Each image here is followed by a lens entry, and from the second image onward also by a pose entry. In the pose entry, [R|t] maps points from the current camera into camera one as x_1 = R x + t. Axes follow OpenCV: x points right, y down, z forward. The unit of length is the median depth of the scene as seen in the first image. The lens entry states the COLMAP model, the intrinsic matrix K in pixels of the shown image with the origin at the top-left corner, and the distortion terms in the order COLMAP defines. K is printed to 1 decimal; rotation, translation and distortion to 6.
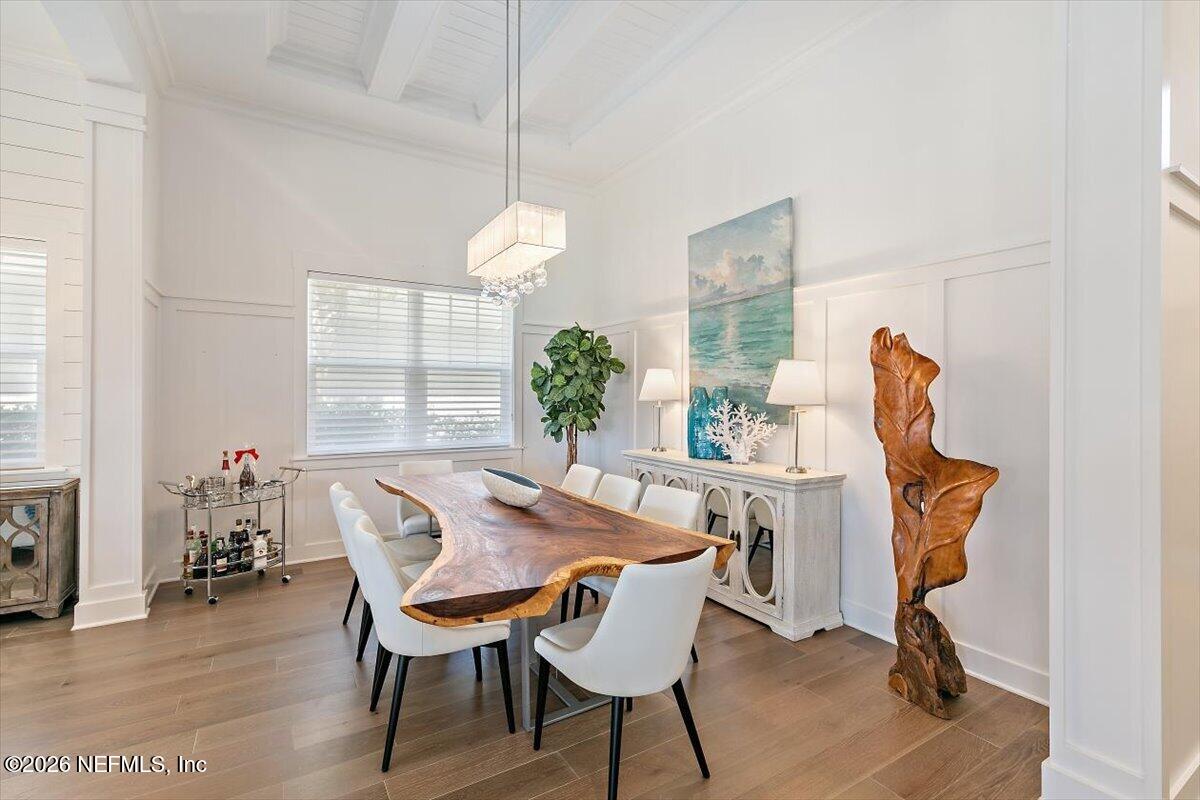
lens RADIAL K [[525.7, 0, 595.9], [0, 525.7, 403.3], [0, 0, 1]] dist [0.000825, 0.000235]
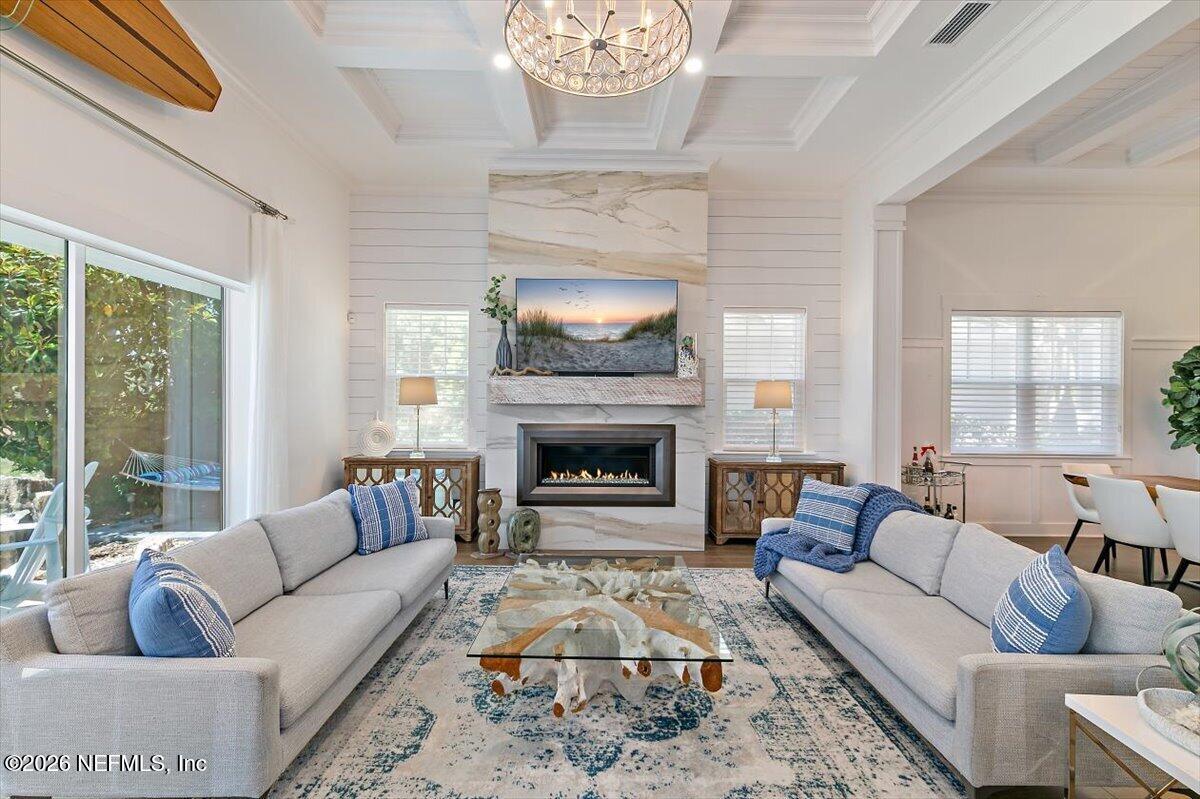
lens RADIAL K [[531.7, 0, 597.9], [0, 531.7, 408.1], [0, 0, 1]] dist [-0.002254, -0.000148]
pose [[0.856739, 0.010169, -0.515651, -0.754300], [-0.015817, 0.999853, -0.006561, 0.012541], [0.515508, 0.013777, 0.856774, -0.678872]]
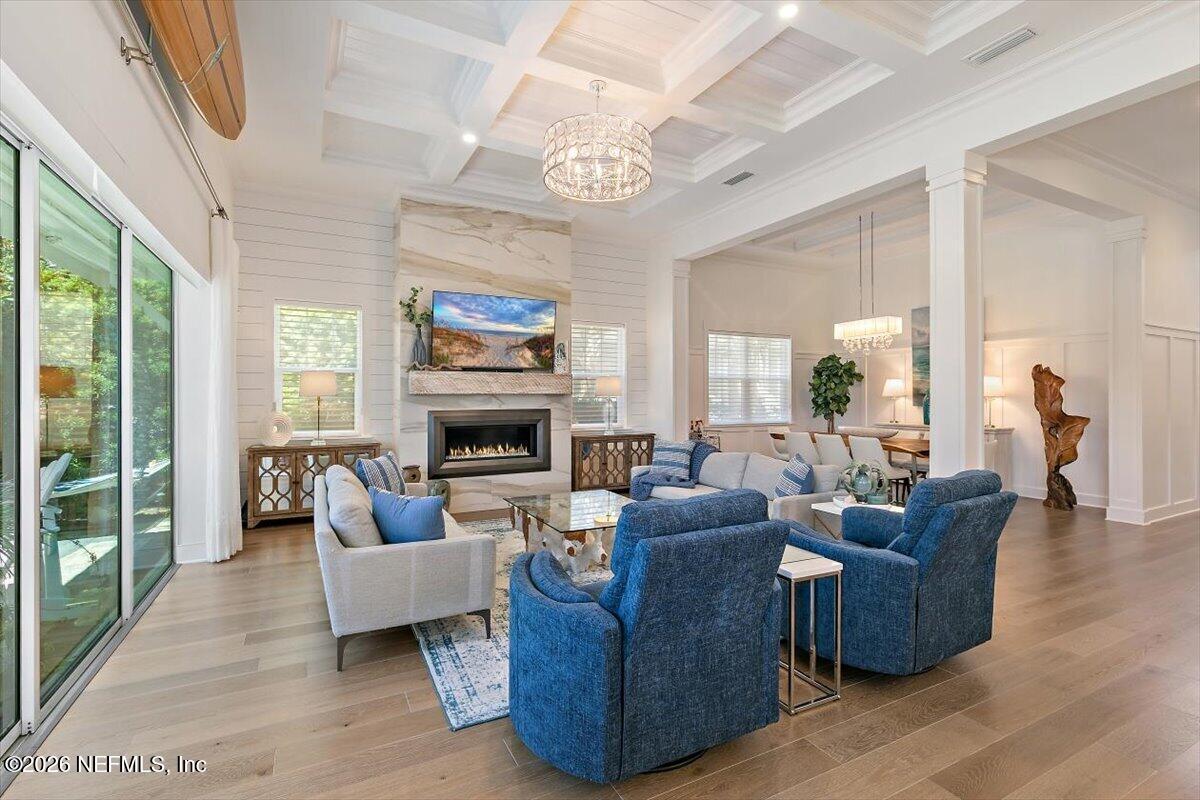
lens RADIAL K [[544.5, 0, 594.2], [0, 544.5, 402.8], [0, 0, 1]] dist [-0.001221, -0.000355]
pose [[0.997771, -0.003229, -0.066659, -1.019273], [0.002787, 0.999974, -0.006719, 0.035393], [0.066679, 0.006518, 0.997753, -1.257067]]
